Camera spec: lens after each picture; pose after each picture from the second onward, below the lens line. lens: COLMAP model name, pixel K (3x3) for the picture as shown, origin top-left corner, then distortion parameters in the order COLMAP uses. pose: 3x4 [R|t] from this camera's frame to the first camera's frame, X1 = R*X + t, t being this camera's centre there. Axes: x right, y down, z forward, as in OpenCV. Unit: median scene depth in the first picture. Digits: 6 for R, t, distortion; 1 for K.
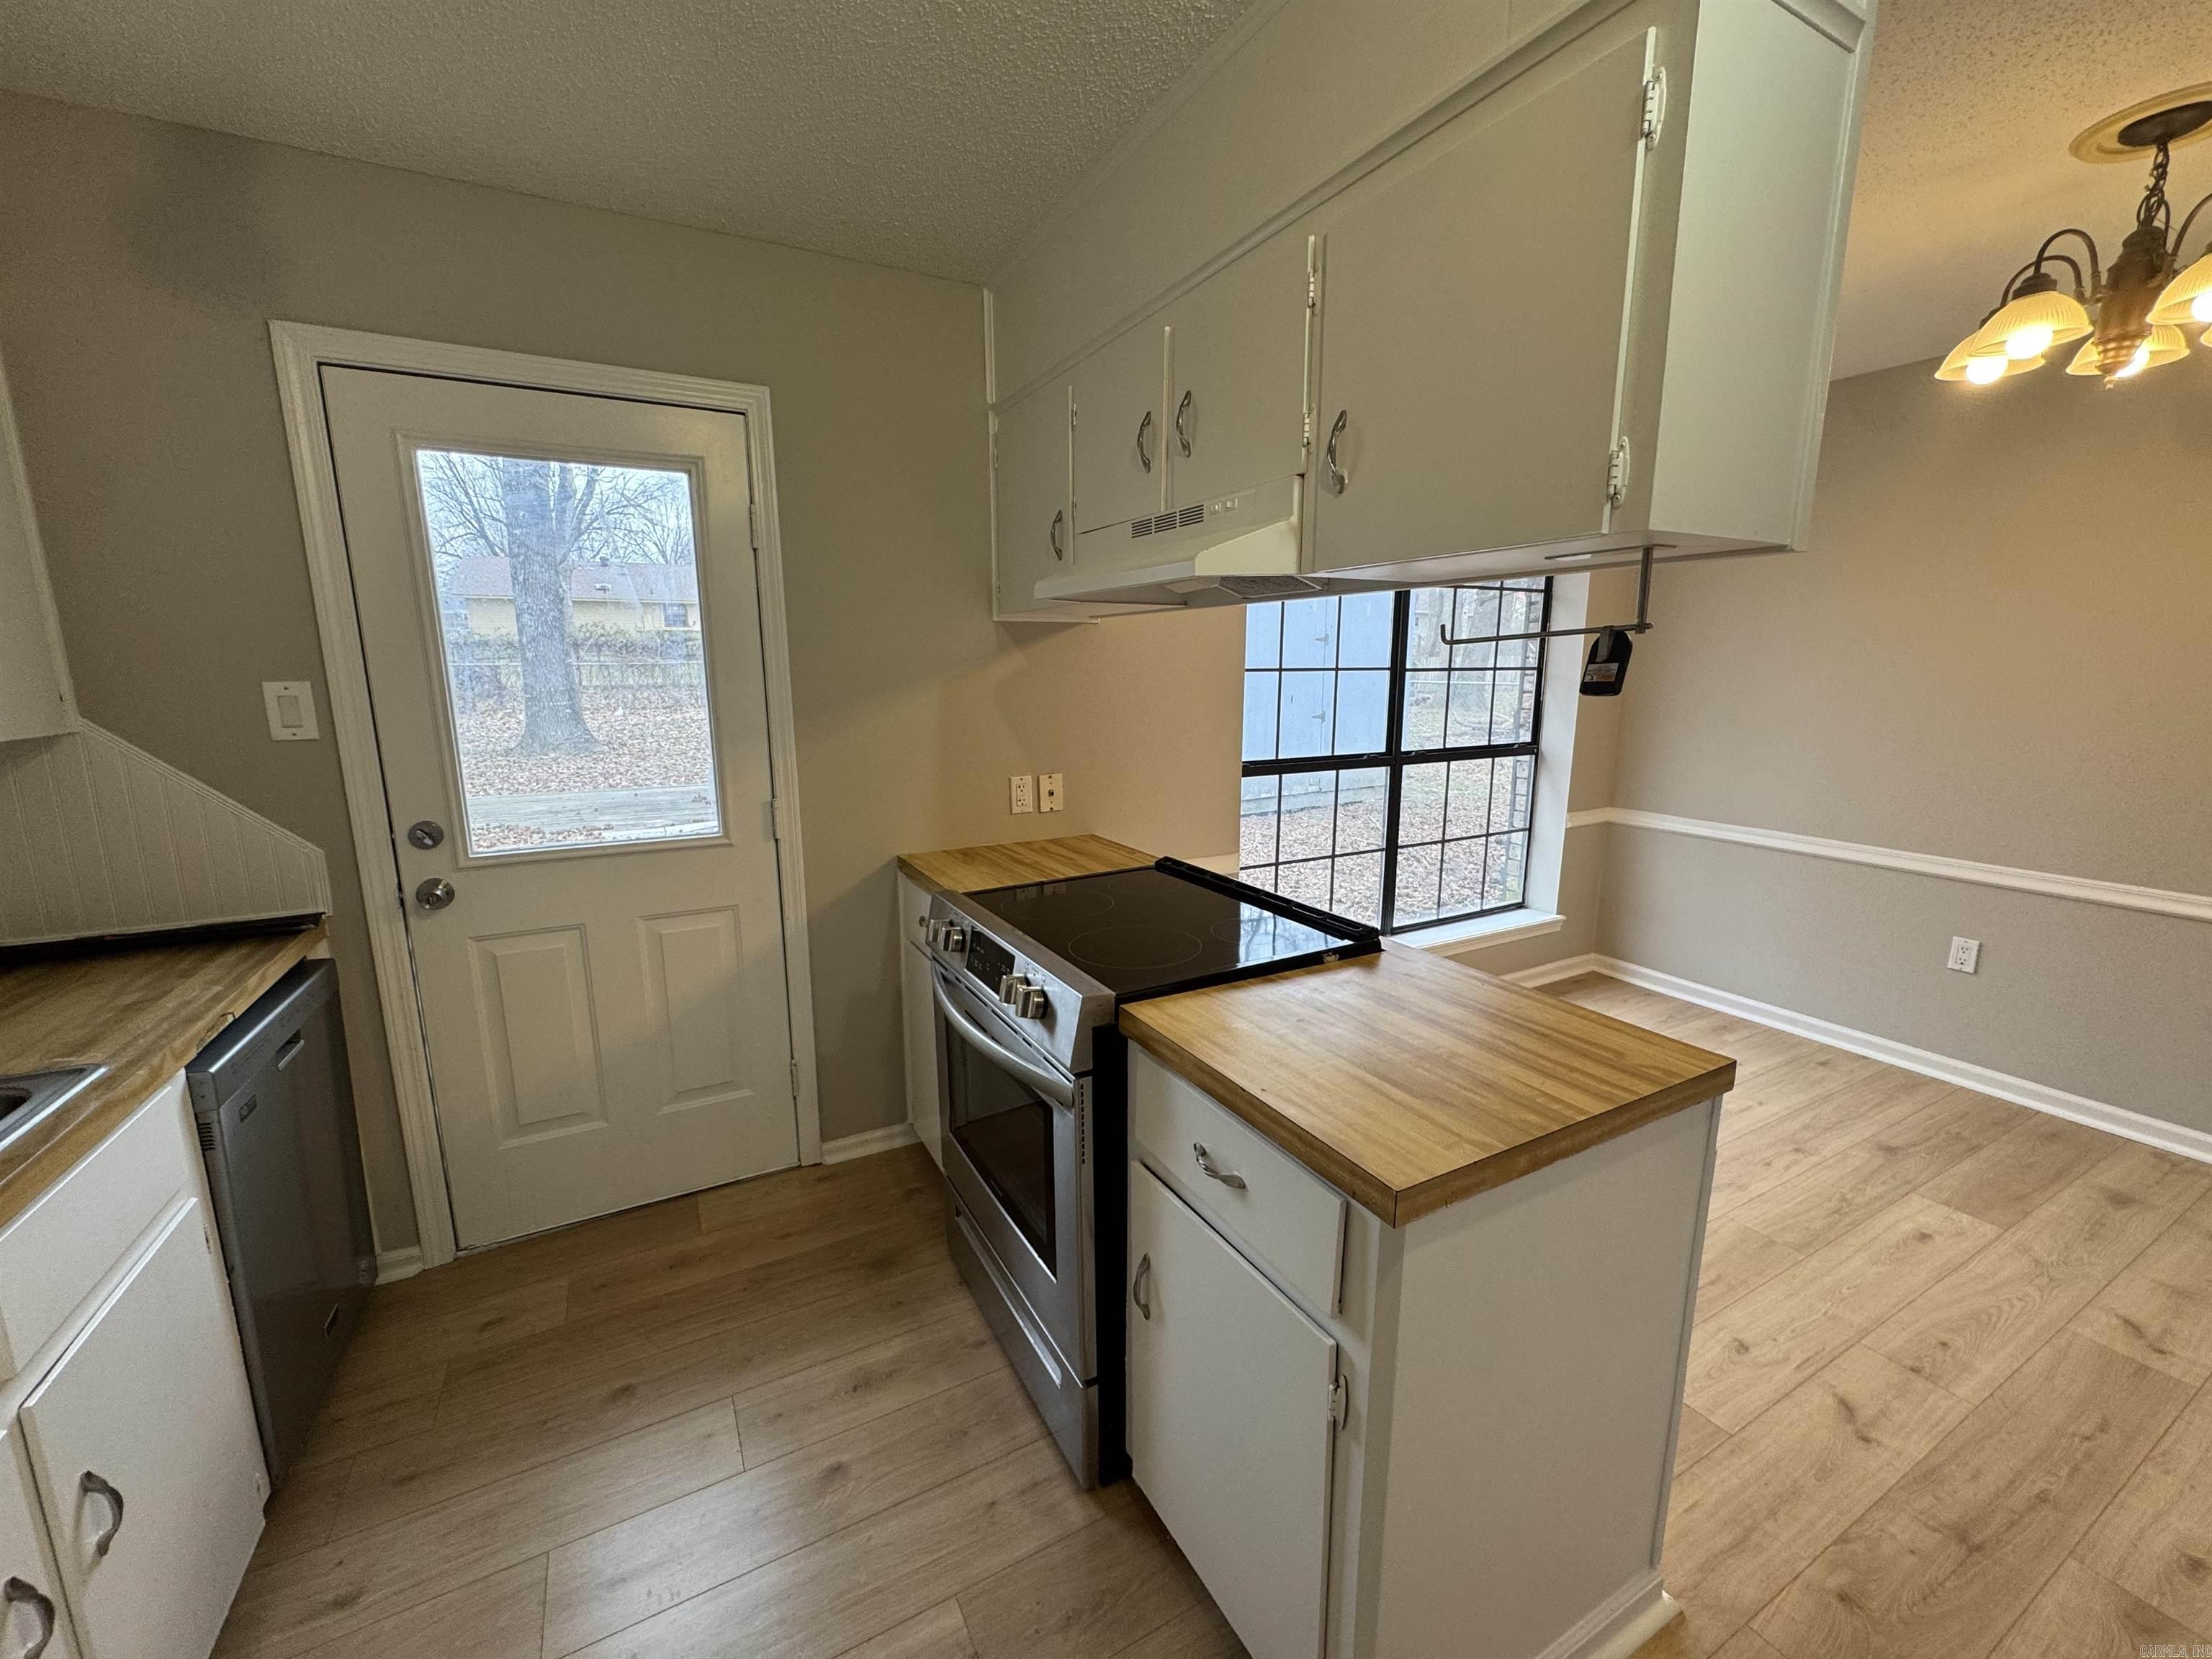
lens RADIAL K [[883.7, 0, 1099.8], [0, 883.7, 827.9], [0, 0, 1]] dist [-0.002431, 0.000143]
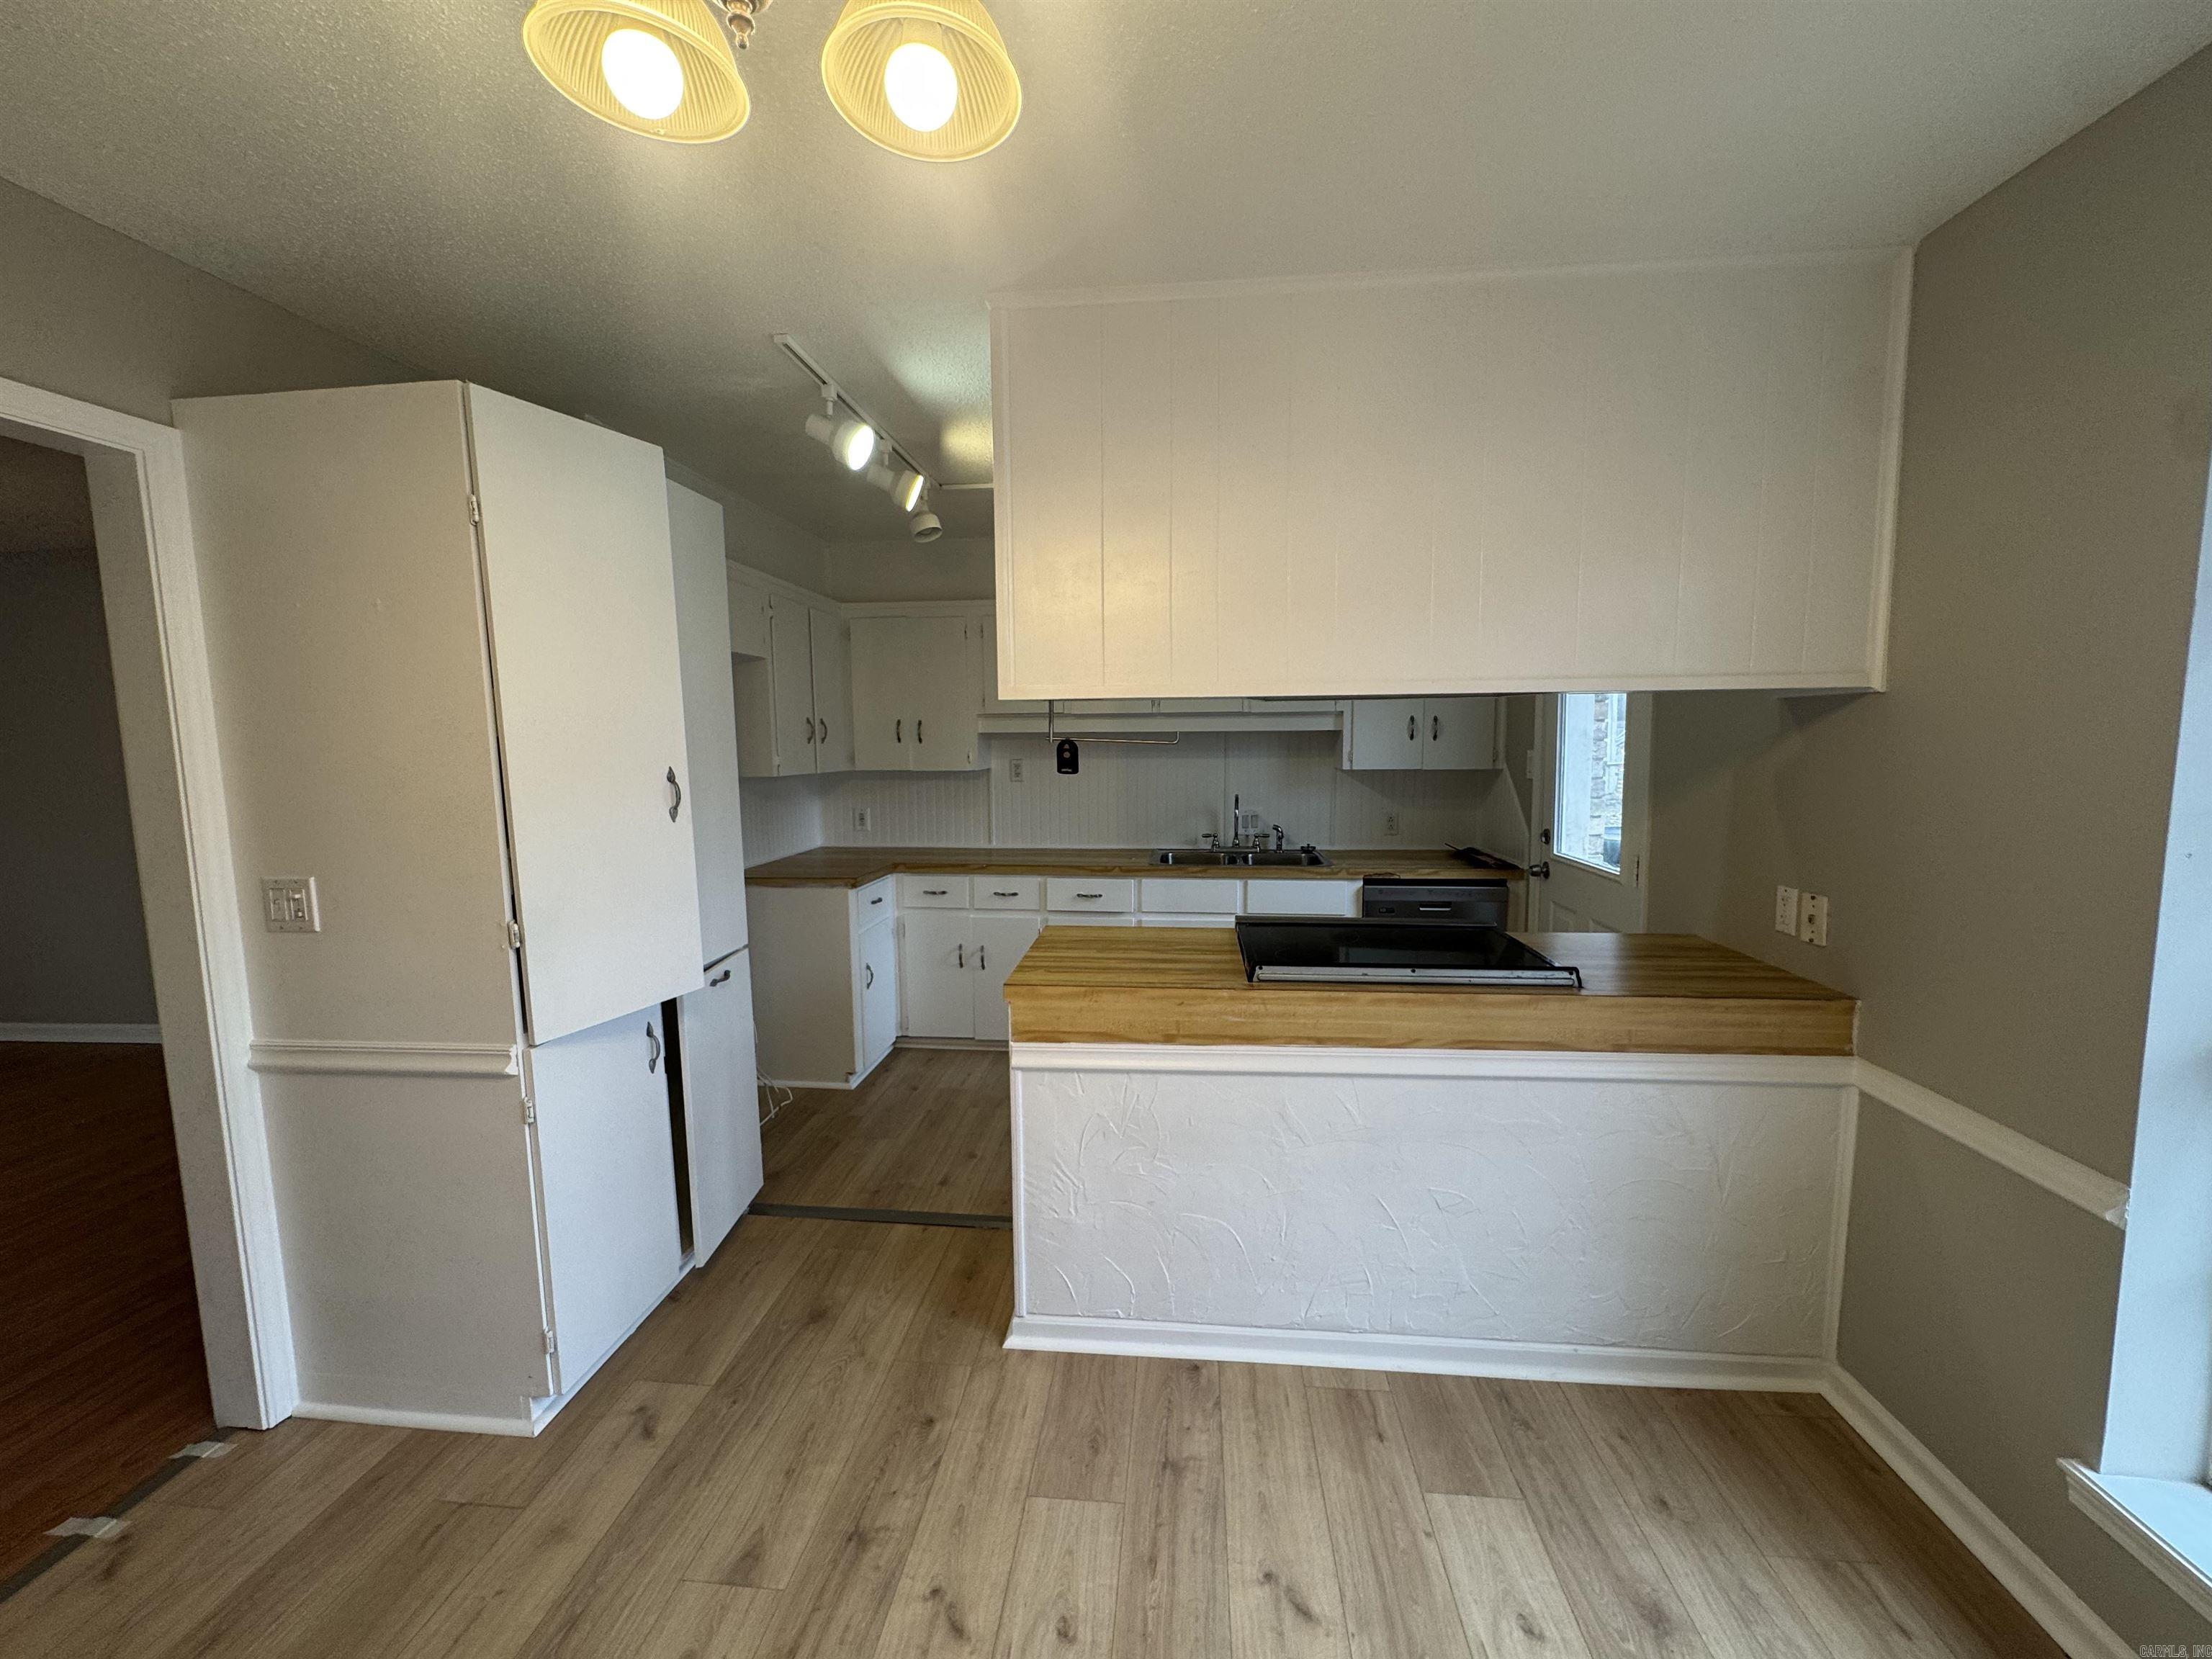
lens RADIAL K [[883.7, 0, 1106.0], [0, 883.7, 819.9], [0, 0, 1]] dist [-0.002431, 0.000143]
pose [[-0.551814, 0.088678, -0.829239, 1.287297], [-0.139099, 0.970615, 0.196360, -0.267991], [0.822285, 0.223700, -0.523264, 1.272671]]
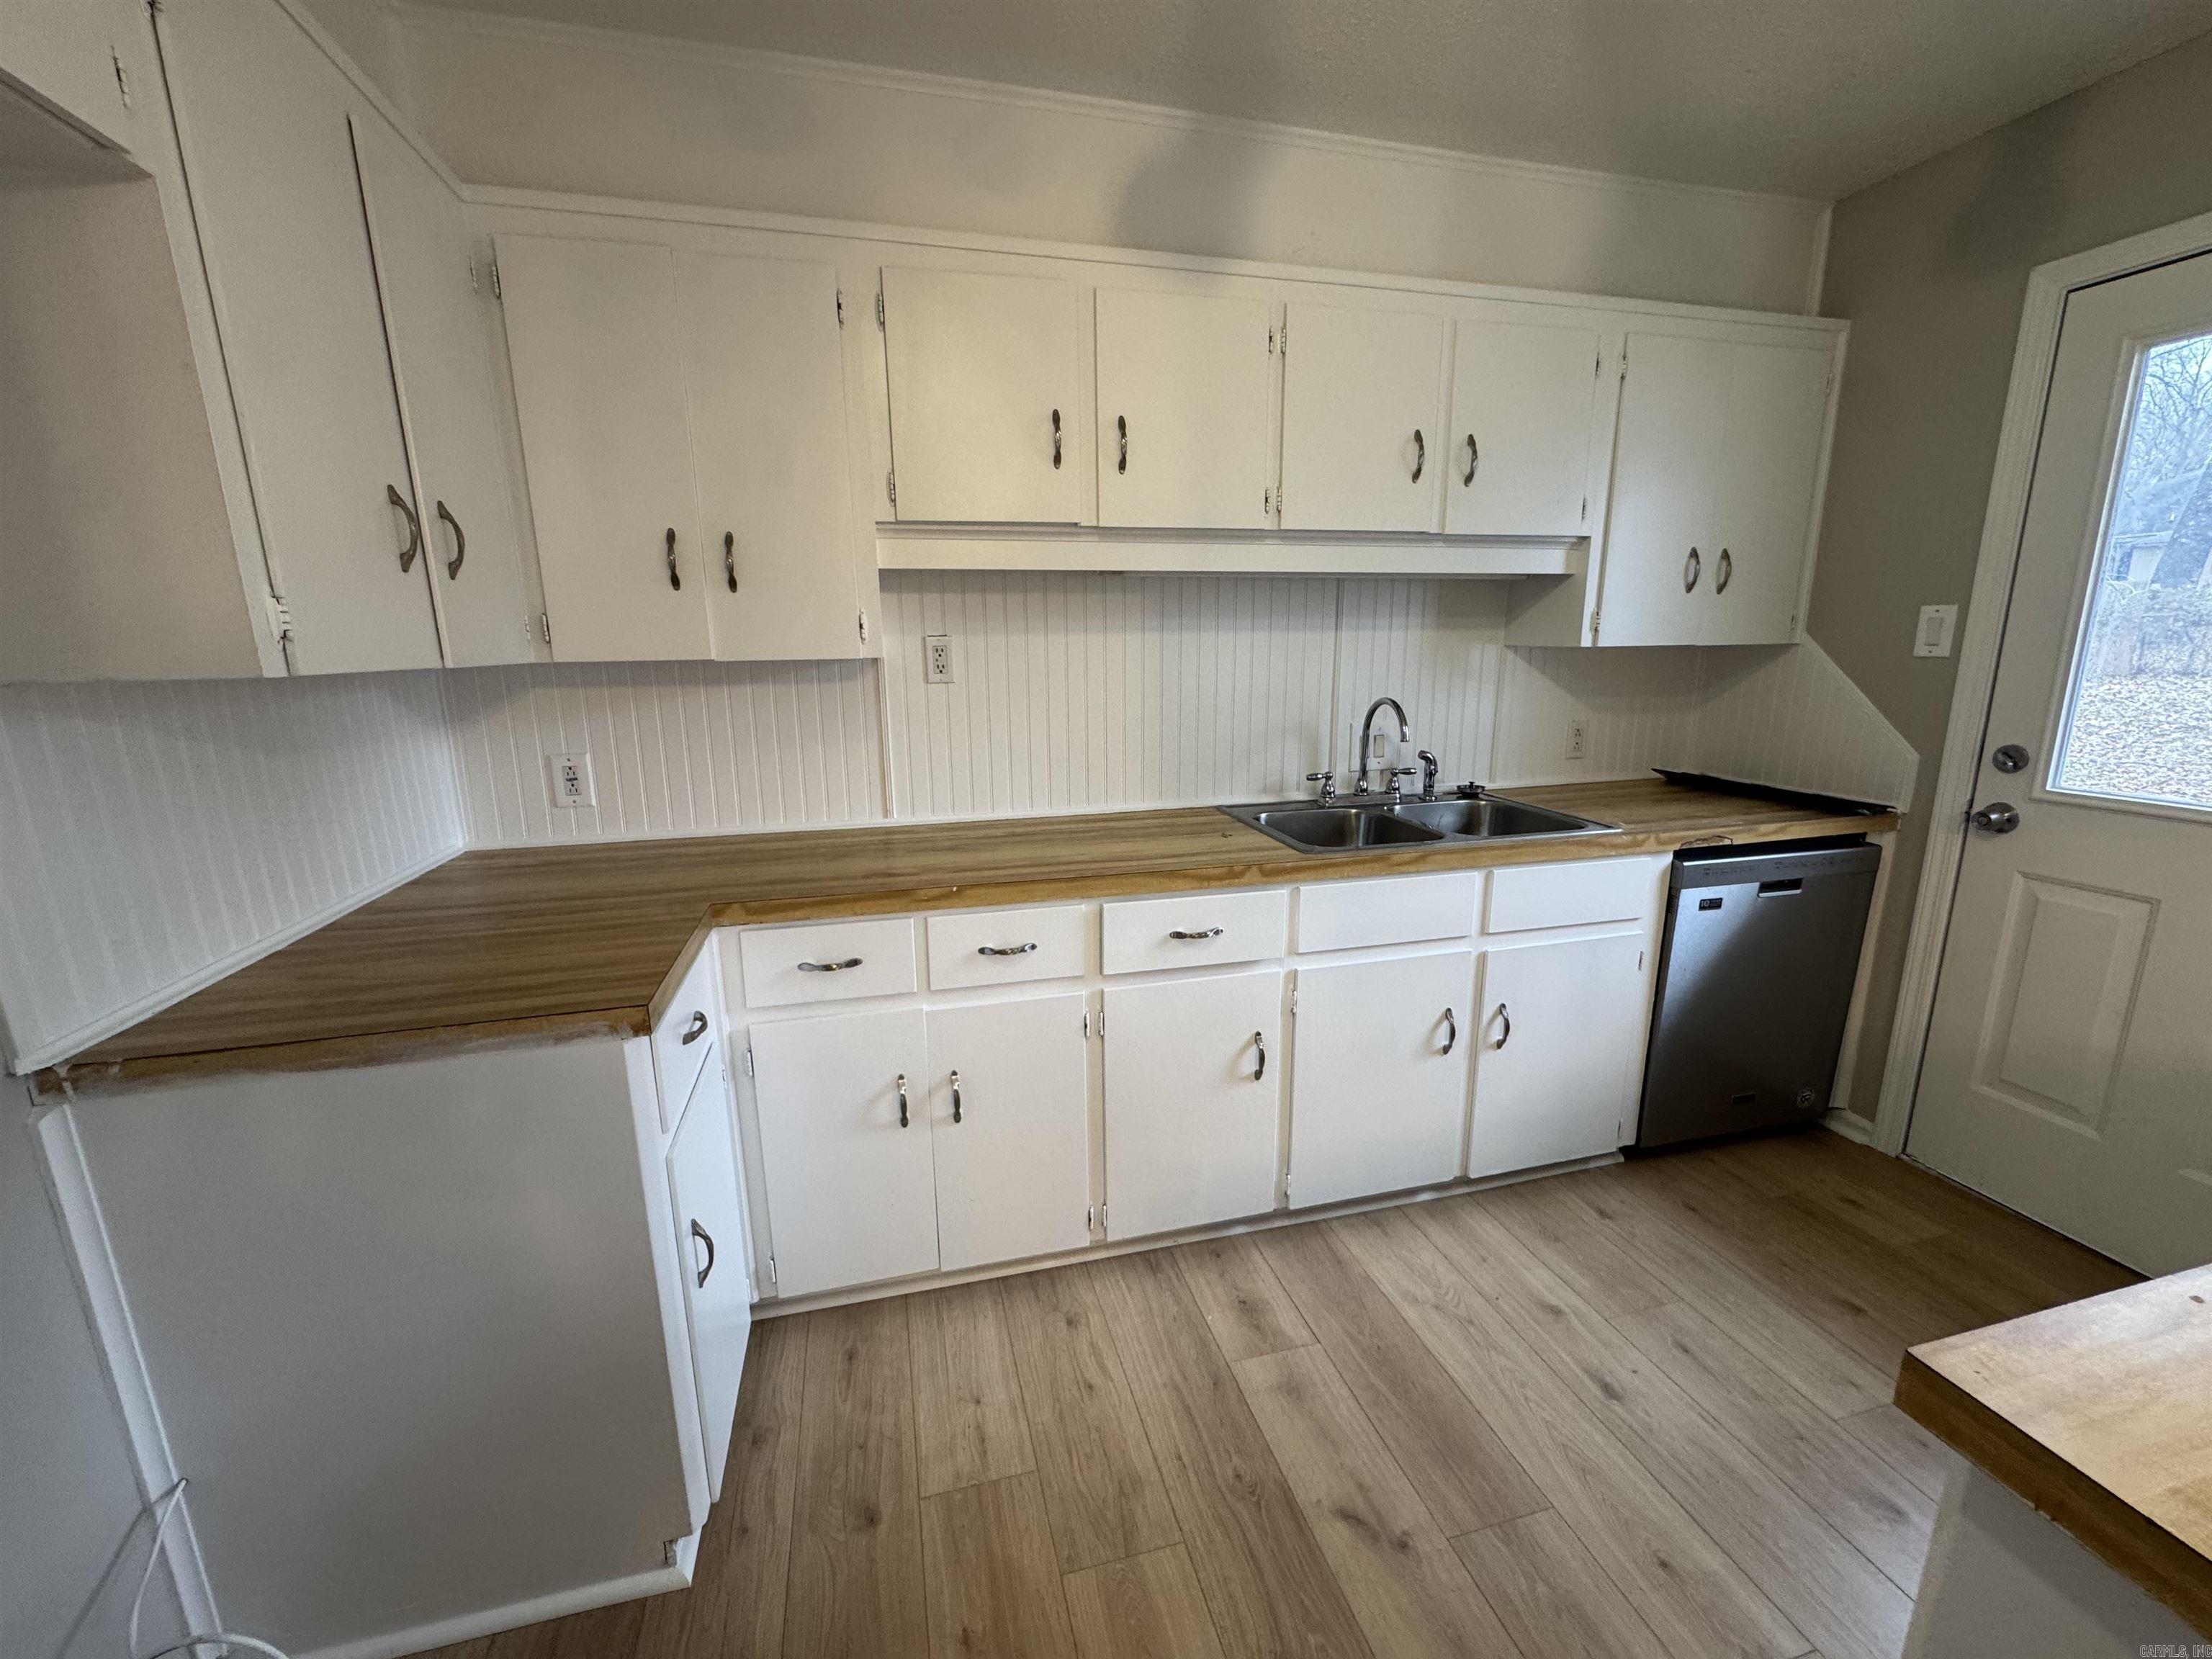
lens RADIAL K [[883.7, 0, 1105.0], [0, 883.7, 824.4], [0, 0, 1]] dist [-0.002431, 0.000143]
pose [[-0.234153, 0.212350, -0.948725, 0.473578], [-0.162065, 0.953674, 0.253456, -0.008271], [0.958597, 0.213102, -0.188891, 0.232045]]
